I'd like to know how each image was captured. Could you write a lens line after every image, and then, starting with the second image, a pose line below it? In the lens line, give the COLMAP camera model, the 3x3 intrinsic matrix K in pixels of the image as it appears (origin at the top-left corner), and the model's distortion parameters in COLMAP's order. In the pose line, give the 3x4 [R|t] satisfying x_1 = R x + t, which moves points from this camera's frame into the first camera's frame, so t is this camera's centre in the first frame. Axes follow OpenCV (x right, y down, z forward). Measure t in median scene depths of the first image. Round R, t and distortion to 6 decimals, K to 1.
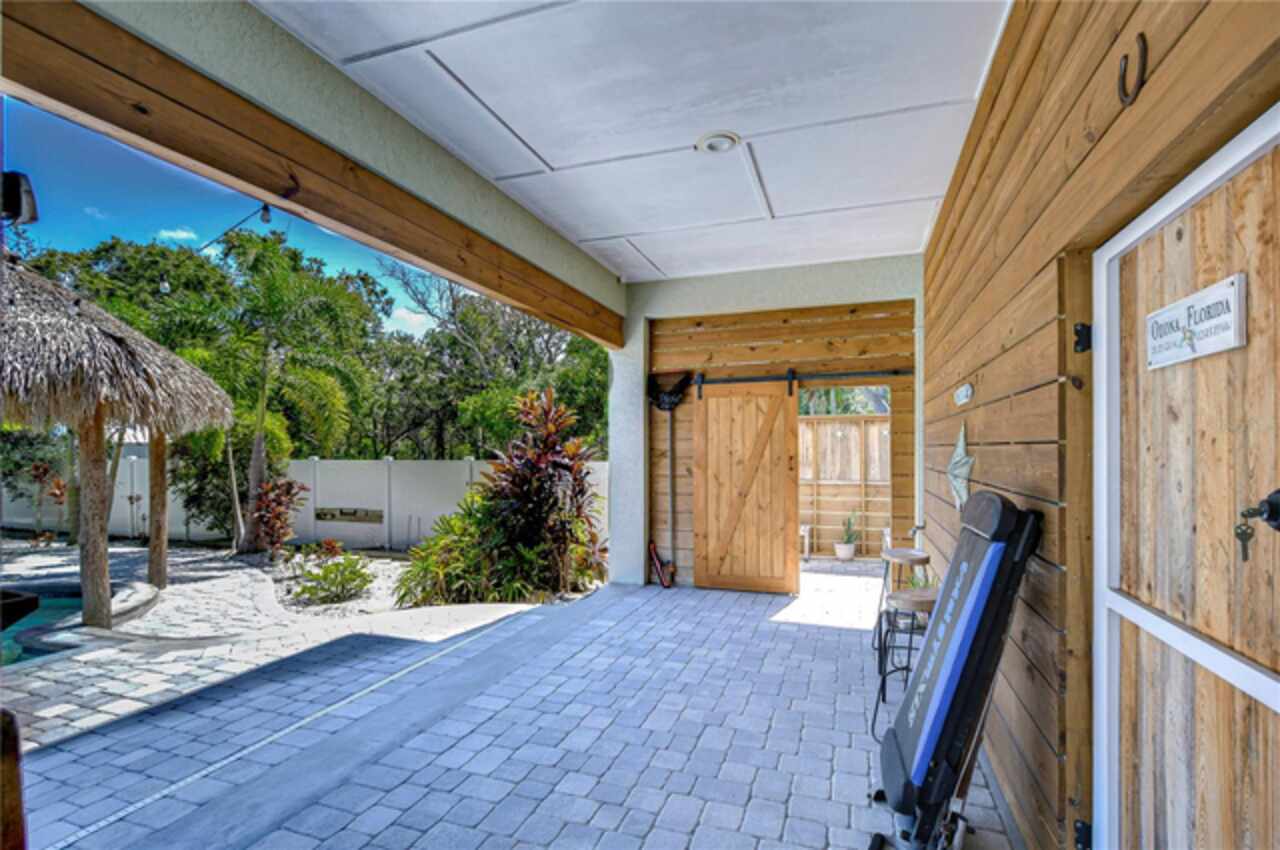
lens RADIAL K [[585.8, 0, 642.0], [0, 585.8, 433.4], [0, 0, 1]] dist [-0.000260, -0.000019]
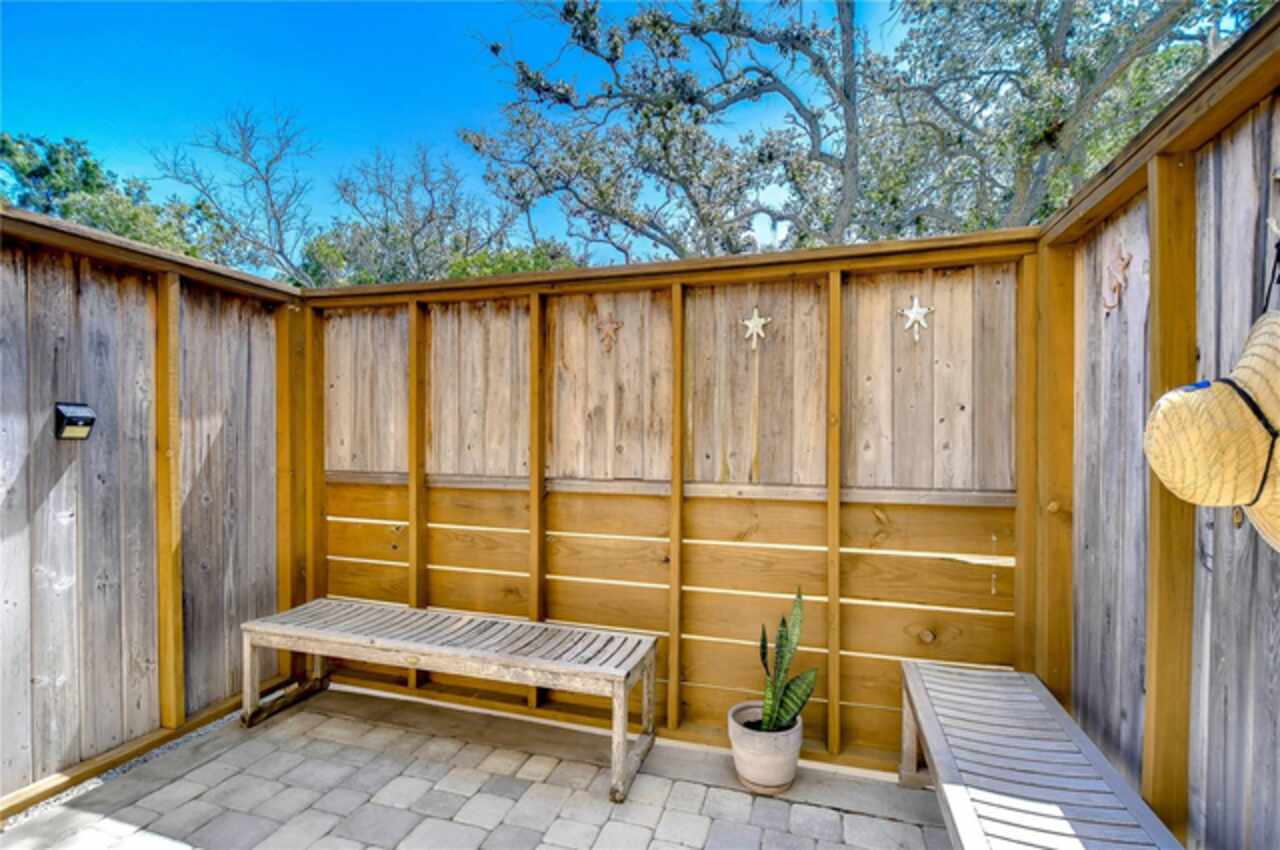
lens RADIAL K [[585.8, 0, 637.7], [0, 585.8, 430.7], [0, 0, 1]] dist [-0.000260, -0.000019]
pose [[0.998399, 0.000116, 0.056565, 0.266610], [-0.001764, 0.999575, 0.029095, 0.045676], [-0.056538, -0.029148, 0.997975, 0.723114]]
